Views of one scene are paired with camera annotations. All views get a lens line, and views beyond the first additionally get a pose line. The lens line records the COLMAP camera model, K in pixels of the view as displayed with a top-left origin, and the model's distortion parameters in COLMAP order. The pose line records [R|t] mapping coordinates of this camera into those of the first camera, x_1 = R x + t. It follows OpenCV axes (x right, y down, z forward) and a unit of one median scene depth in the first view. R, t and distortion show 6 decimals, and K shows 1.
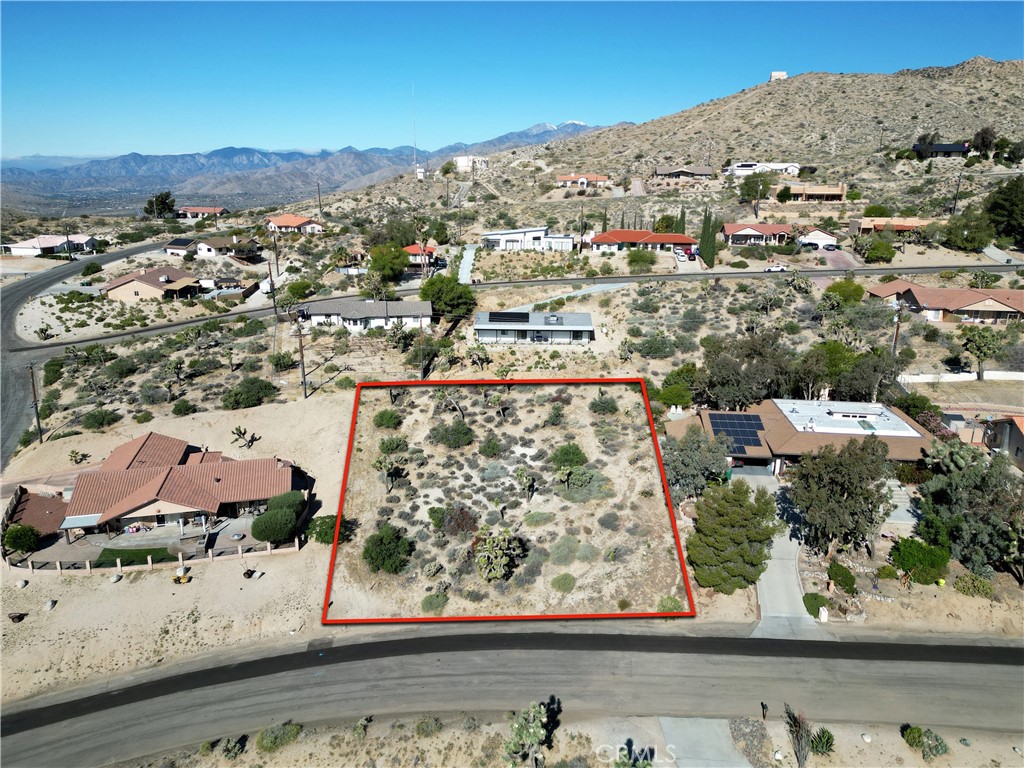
lens RADIAL K [[711.5, 0, 512.0], [0, 711.5, 384.0], [0, 0, 1]] dist [0.086056, -0.082837]
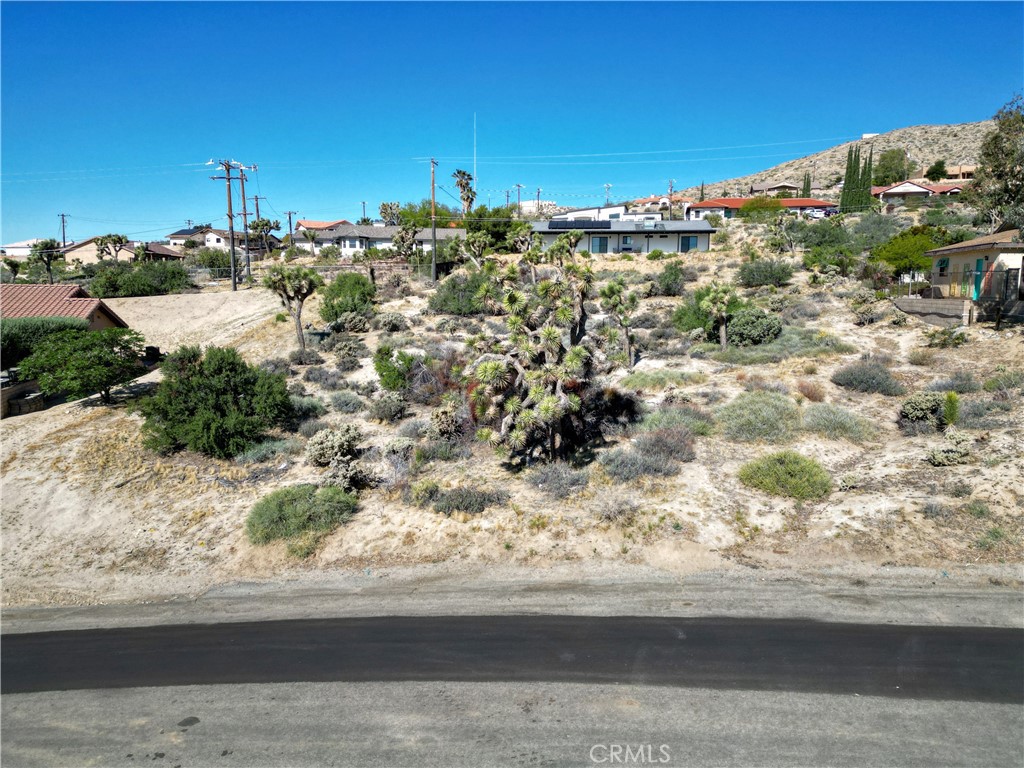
lens RADIAL K [[711.5, 0, 512.0], [0, 711.5, 384.0], [0, 0, 1]] dist [0.086056, -0.082837]
pose [[0.995618, 0.009613, -0.093020, -0.003568], [-0.023290, 0.988848, -0.147097, 0.151298], [0.090569, 0.148619, 0.984738, 0.379887]]
